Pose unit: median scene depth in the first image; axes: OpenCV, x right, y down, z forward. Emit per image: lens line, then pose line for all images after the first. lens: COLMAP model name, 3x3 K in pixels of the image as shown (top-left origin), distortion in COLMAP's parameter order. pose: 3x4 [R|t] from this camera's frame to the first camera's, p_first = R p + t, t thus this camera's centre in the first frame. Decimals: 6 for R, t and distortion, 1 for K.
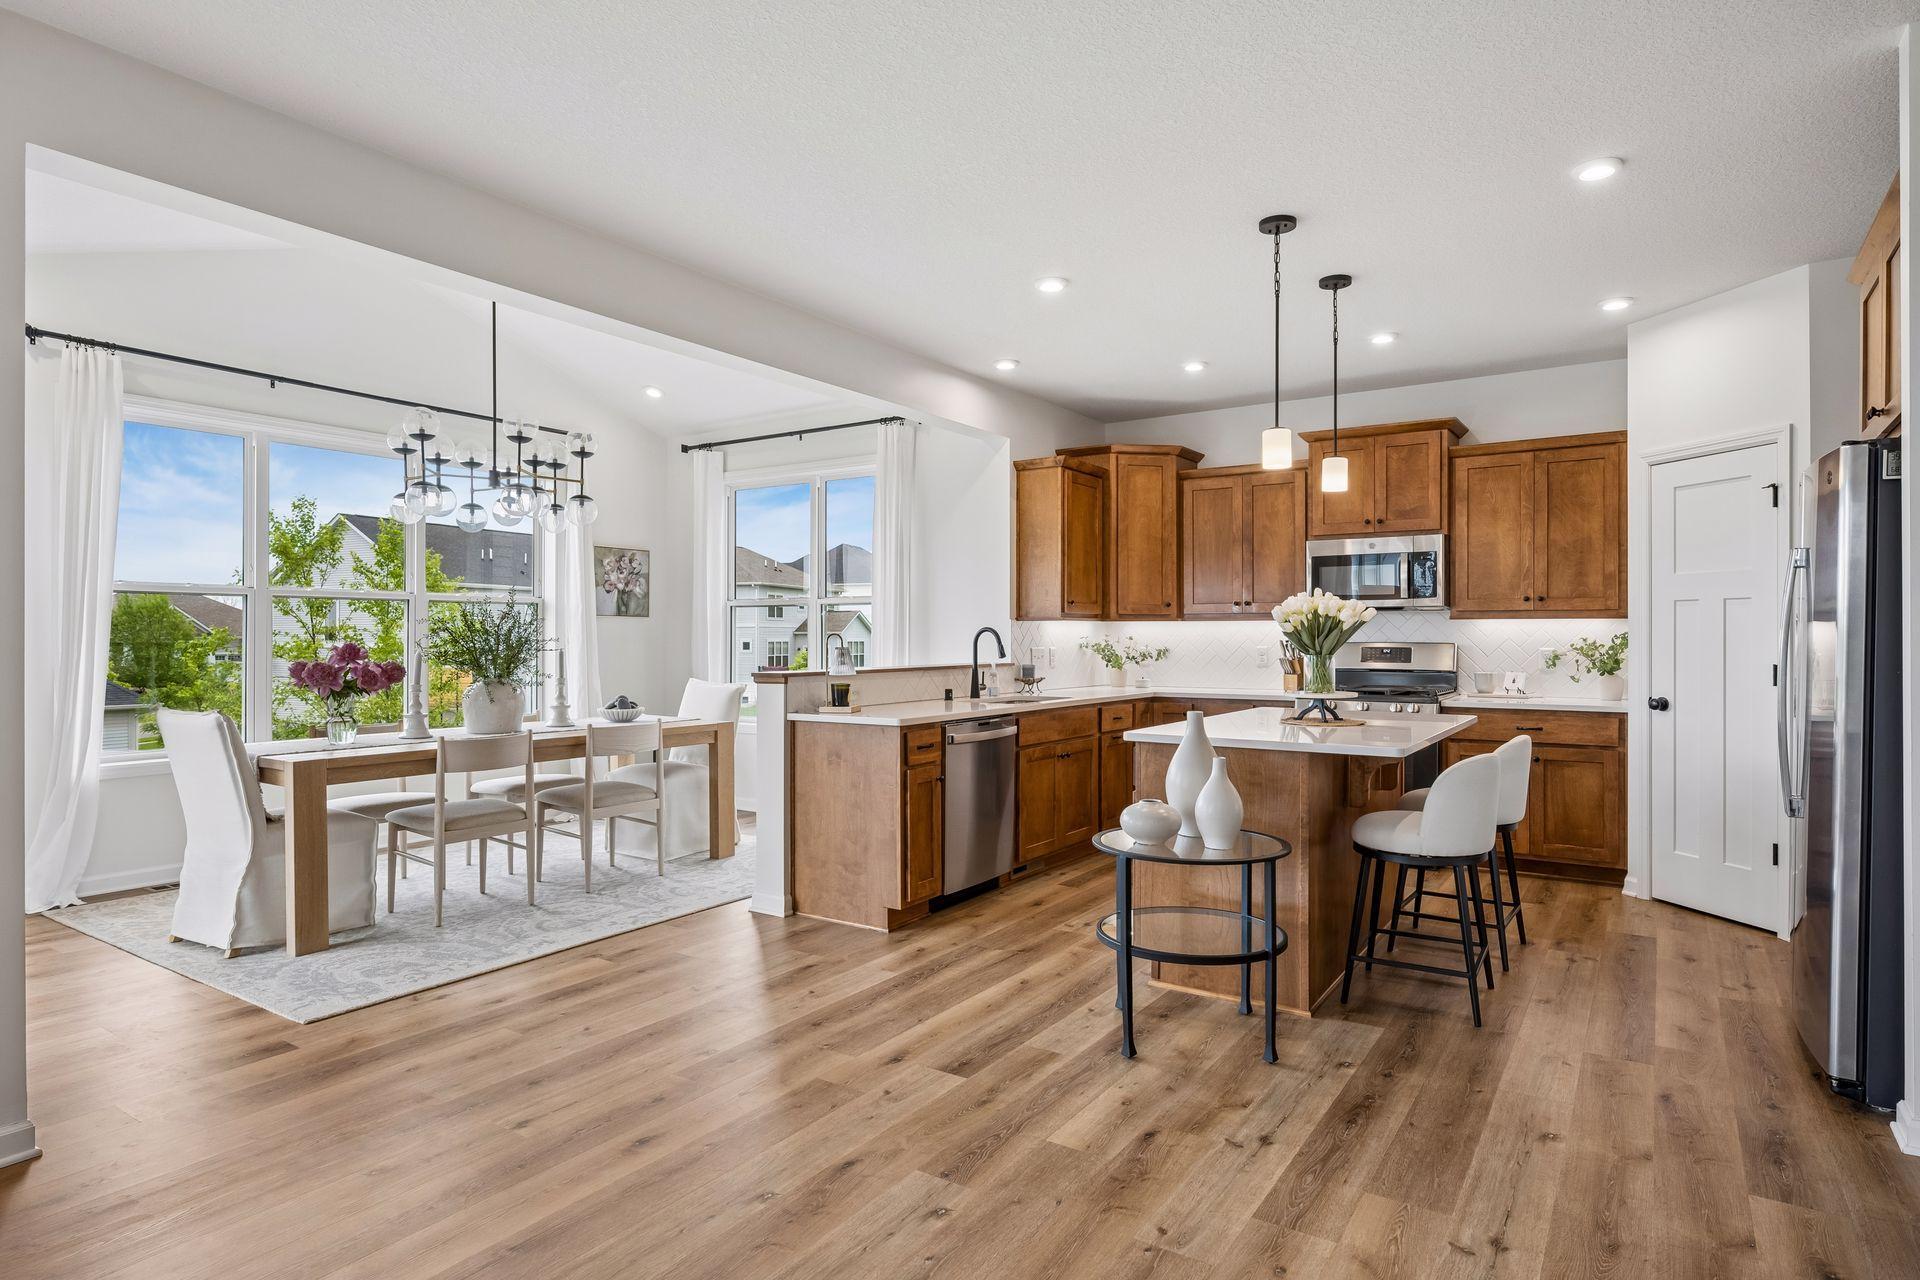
lens RADIAL K [[1054.5, 0, 966.6], [0, 1054.5, 634.5], [0, 0, 1]] dist [0.000076, -0.001974]
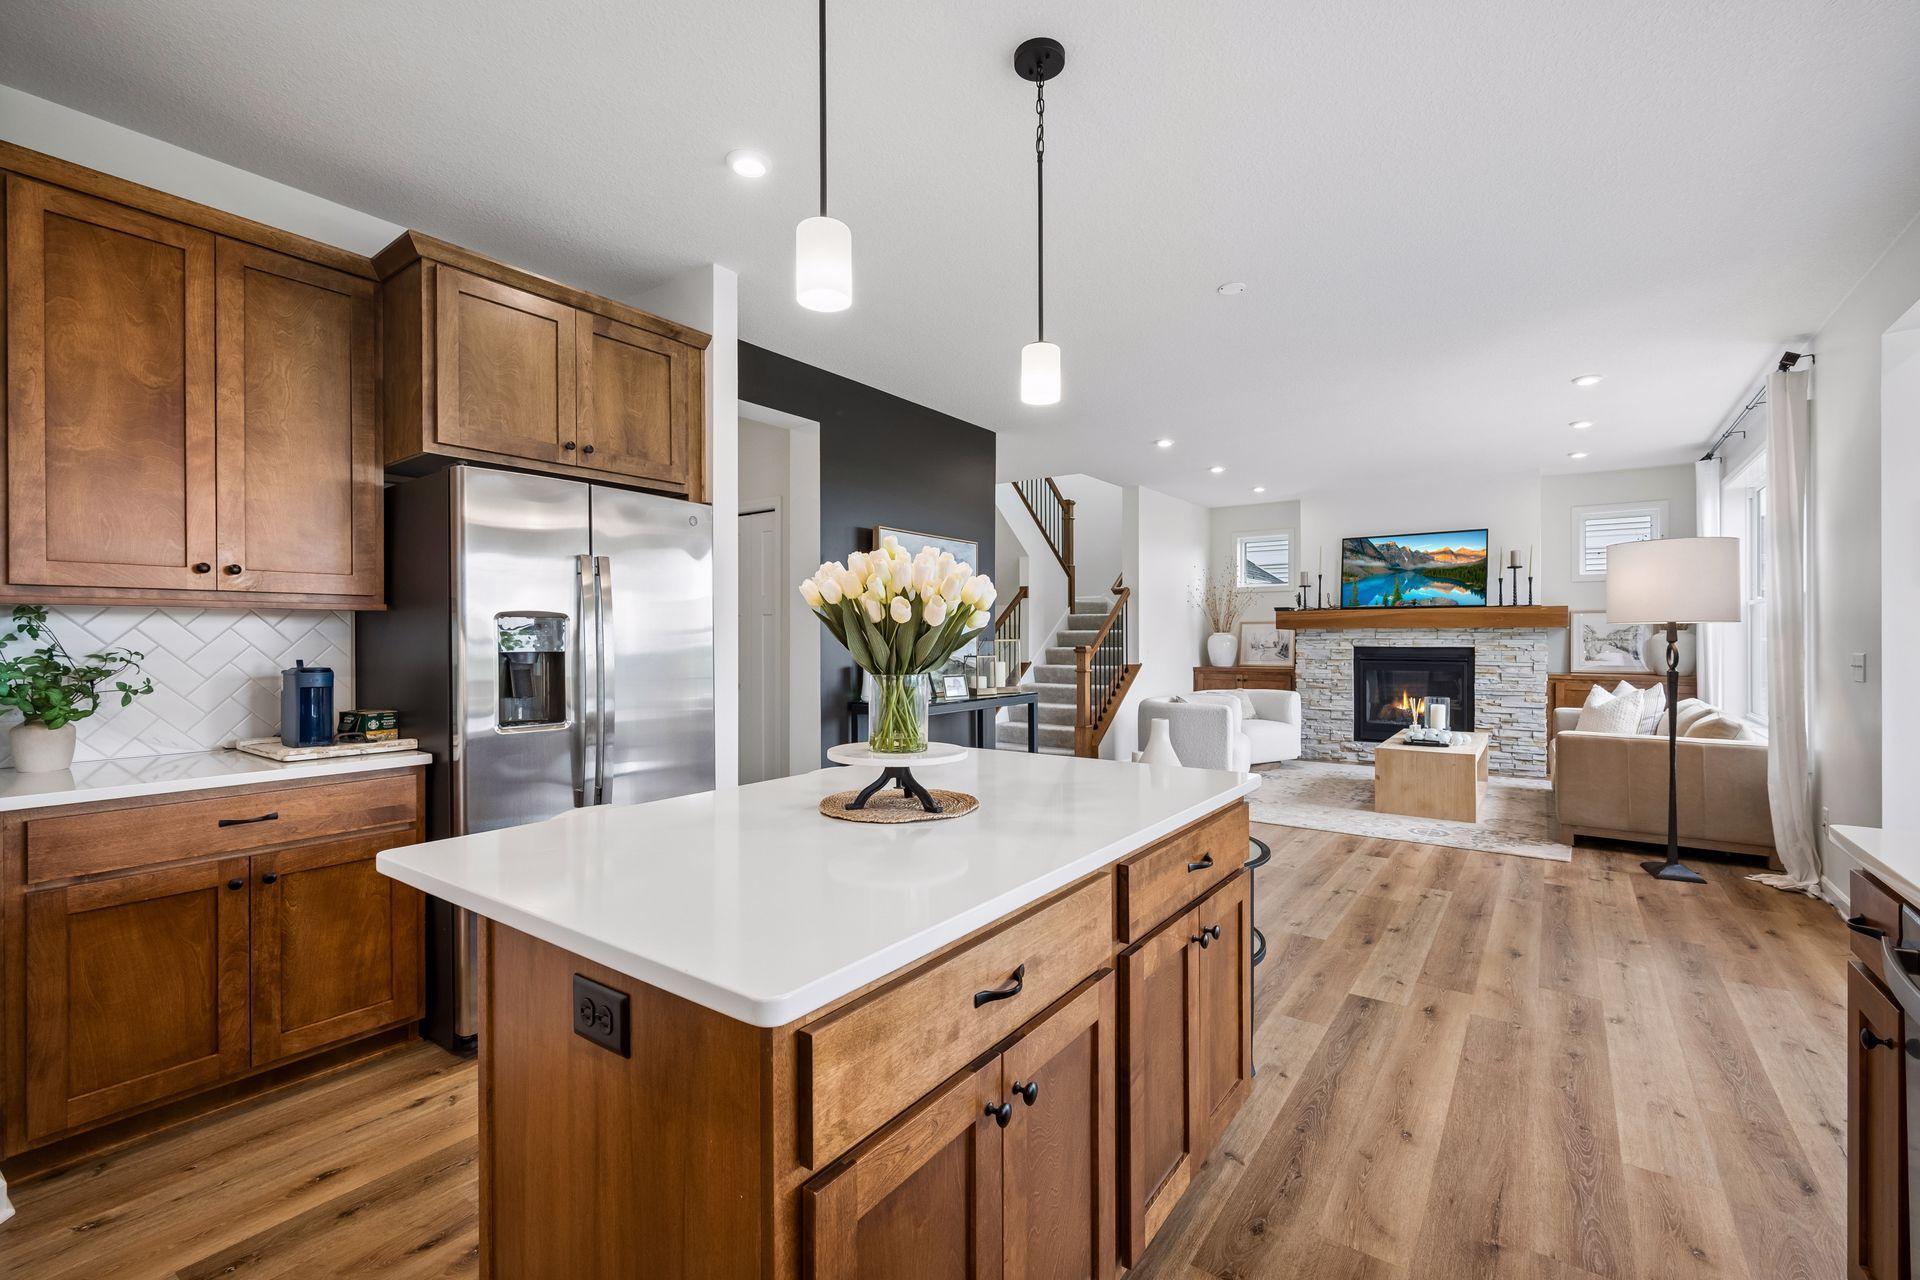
lens RADIAL K [[817.3, 0, 967.5], [0, 817.3, 637.2], [0, 0, 1]] dist [-0.000474, -0.000349]
pose [[-0.999230, 0.002496, 0.039151, 0.232119], [0.002407, 0.999994, -0.002316, 0.001945], [-0.039156, -0.002220, -0.999231, 1.118785]]
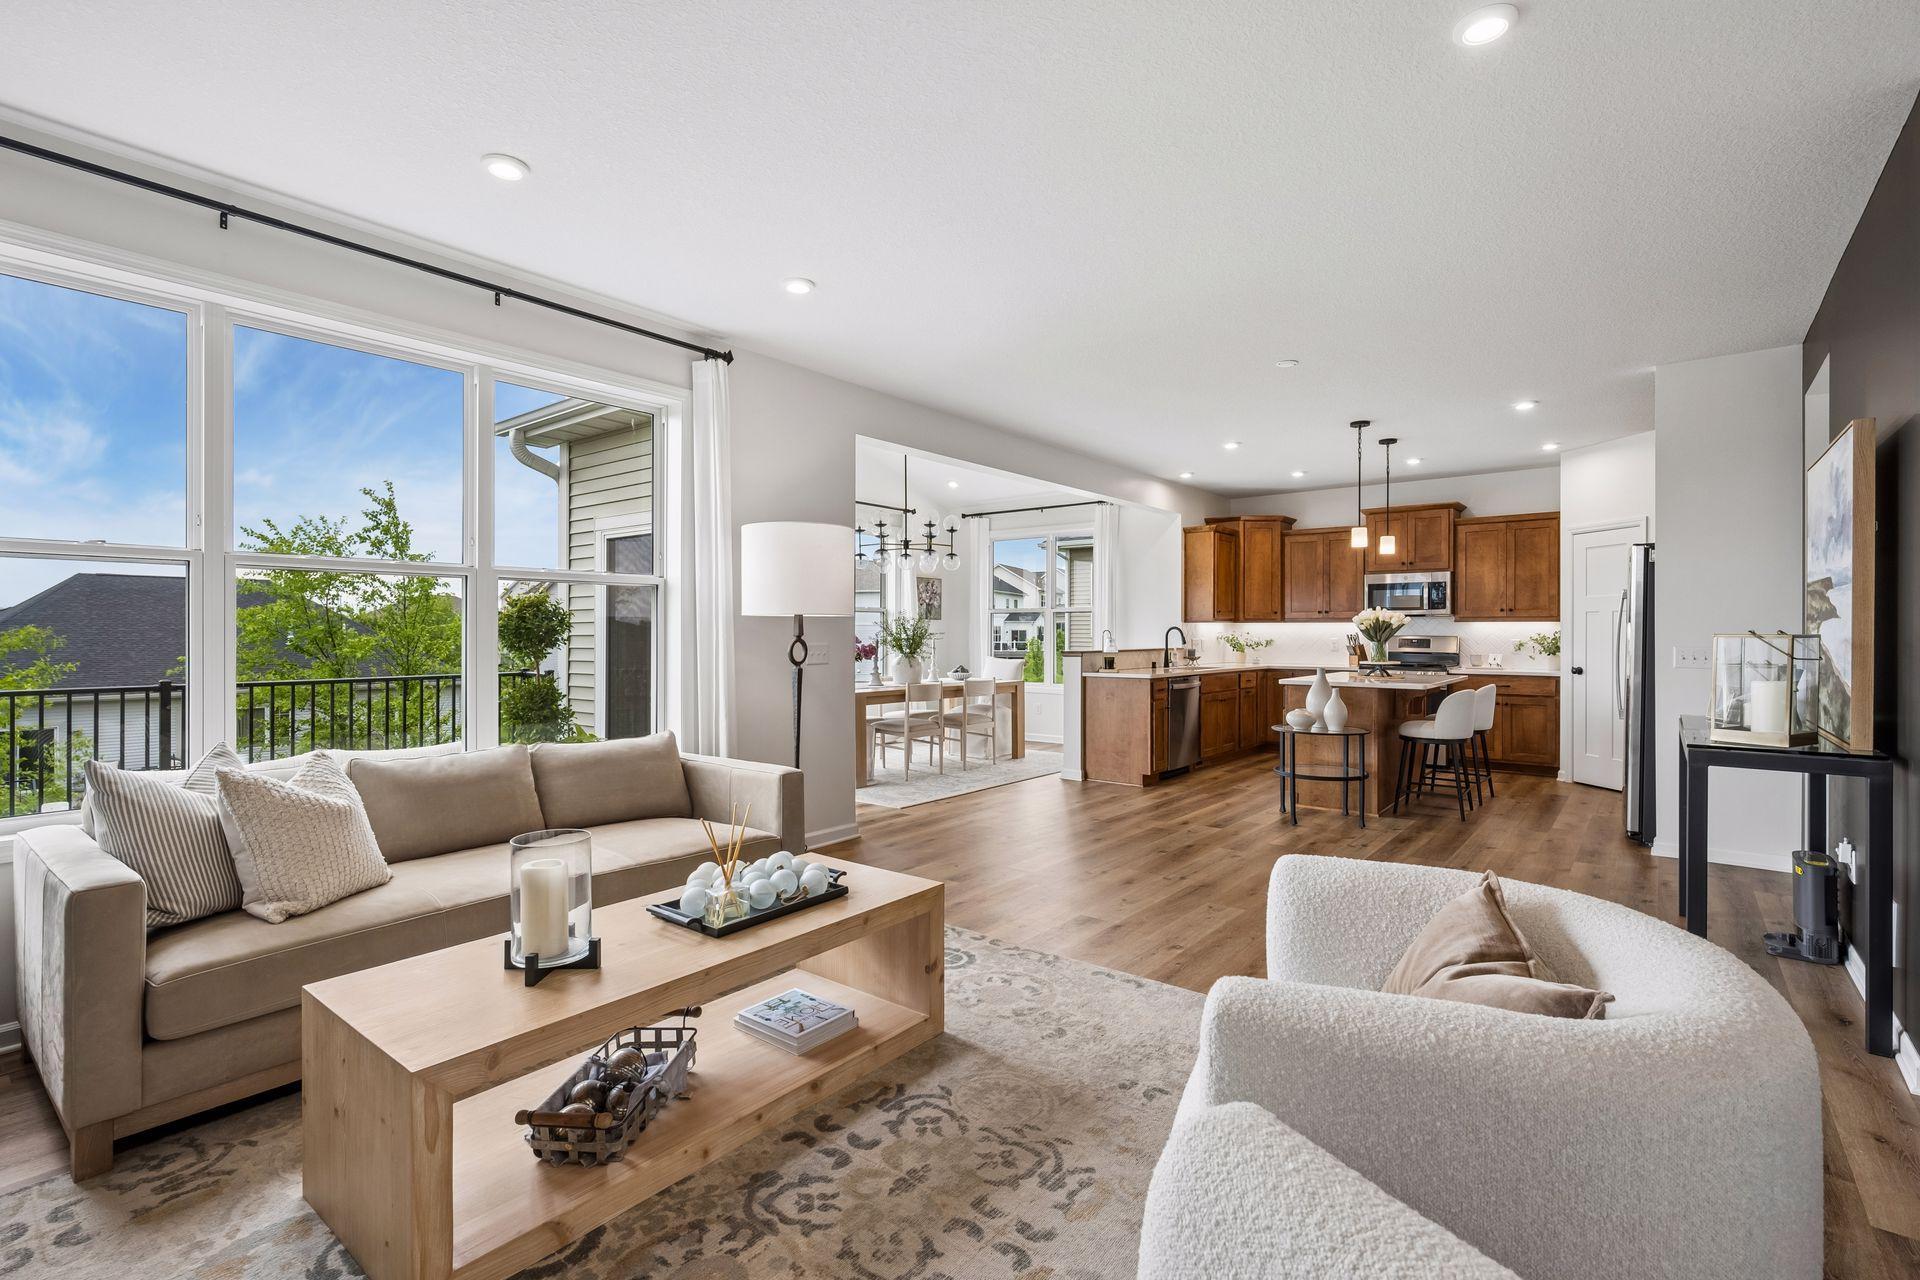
lens RADIAL K [[879.3, 0, 964.0], [0, 879.3, 633.0], [0, 0, 1]] dist [0.000585, -0.000681]
pose [[0.995997, 0.001221, -0.089375, -0.214324], [-0.001035, 0.999997, 0.002129, 0.001067], [0.089377, -0.002028, 0.995996, -0.512793]]
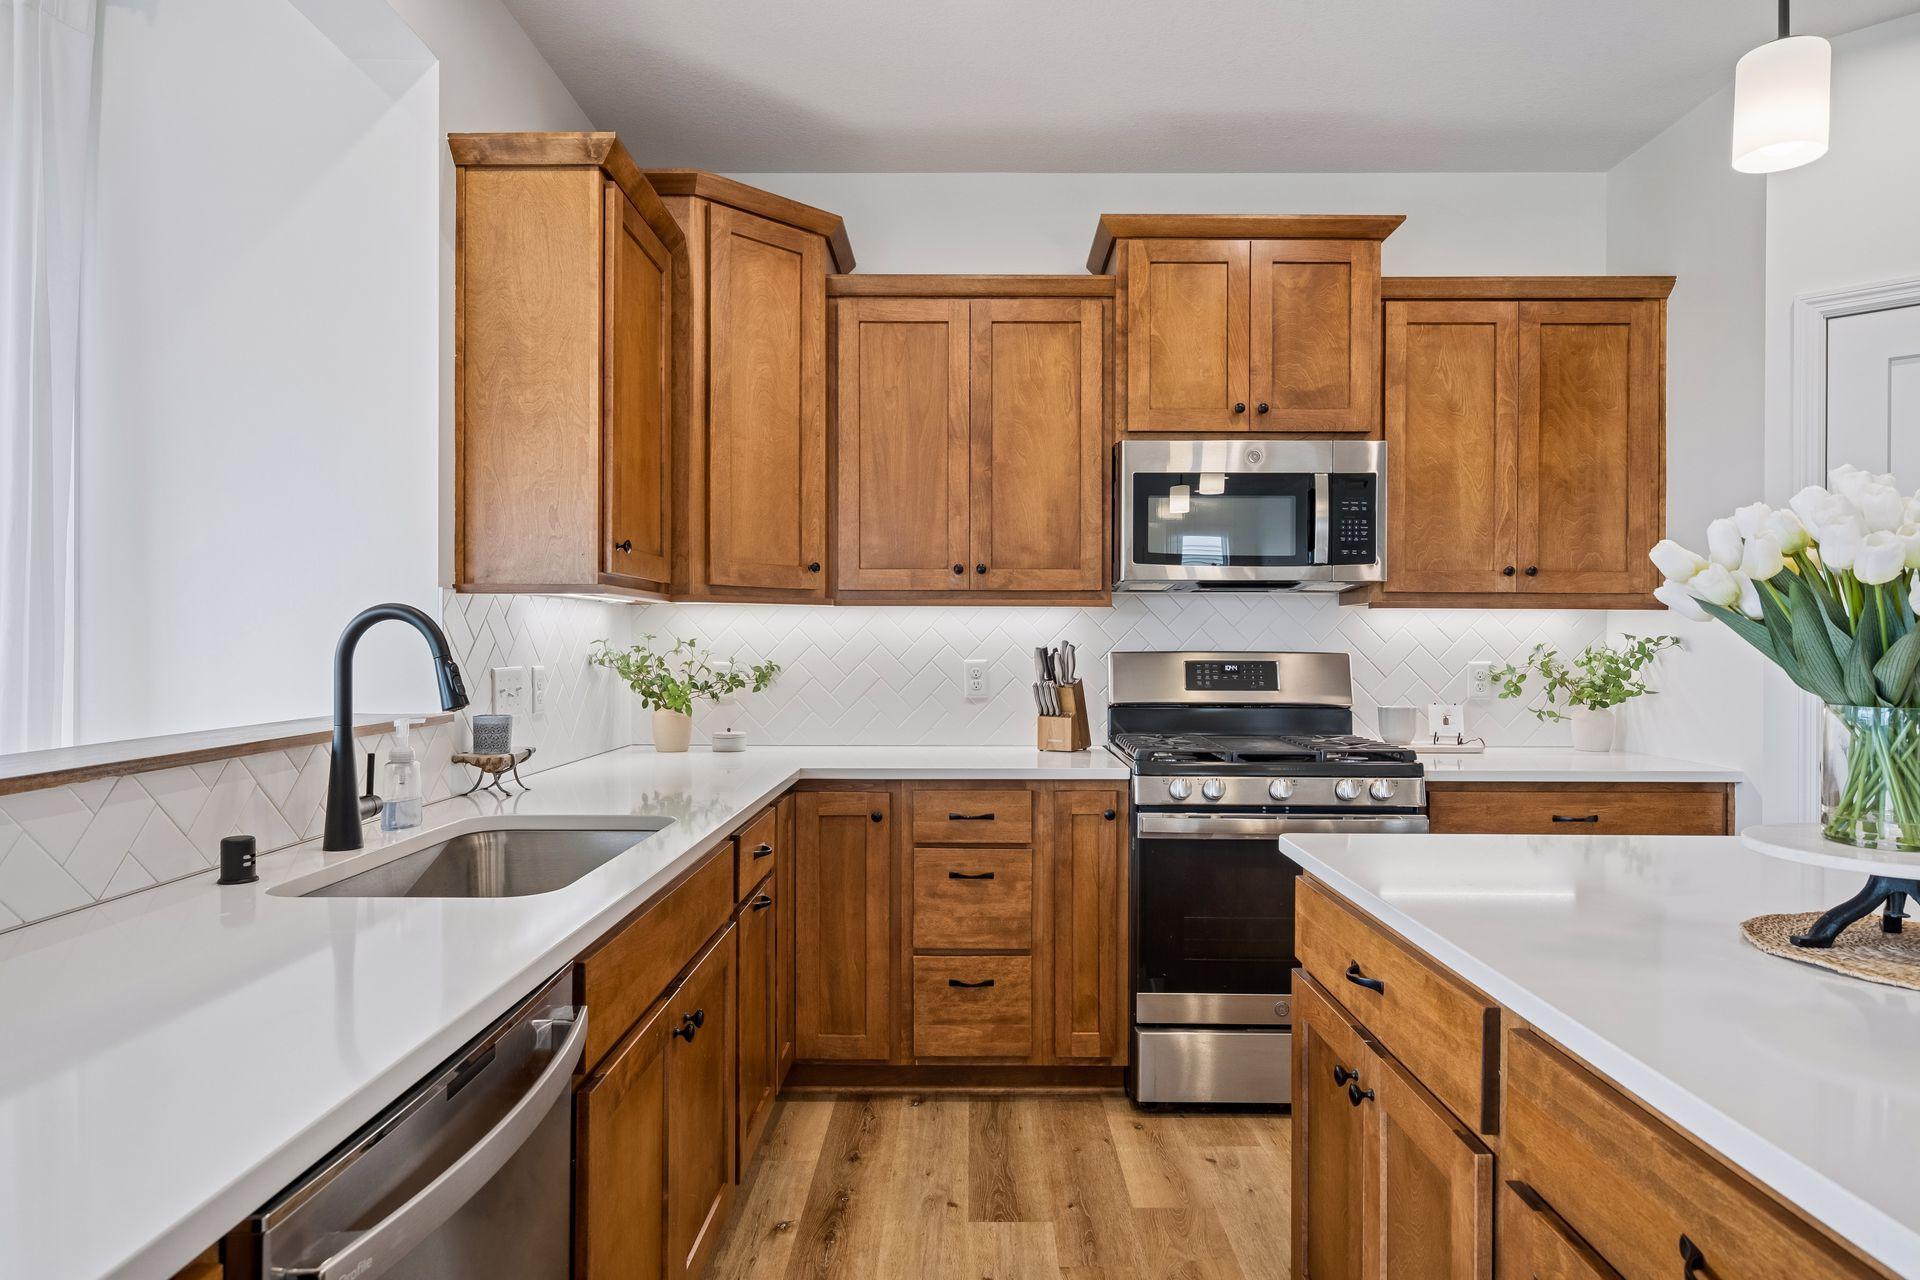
lens RADIAL K [[1128.9, 0, 966.8], [0, 1128.9, 647.0], [0, 0, 1]] dist [0.001616, -0.000566]
pose [[0.835205, 0.000052, 0.549938, -0.021381], [-0.004027, 0.999974, 0.006022, 0.002779], [-0.549924, -0.007244, 0.835184, 0.716986]]
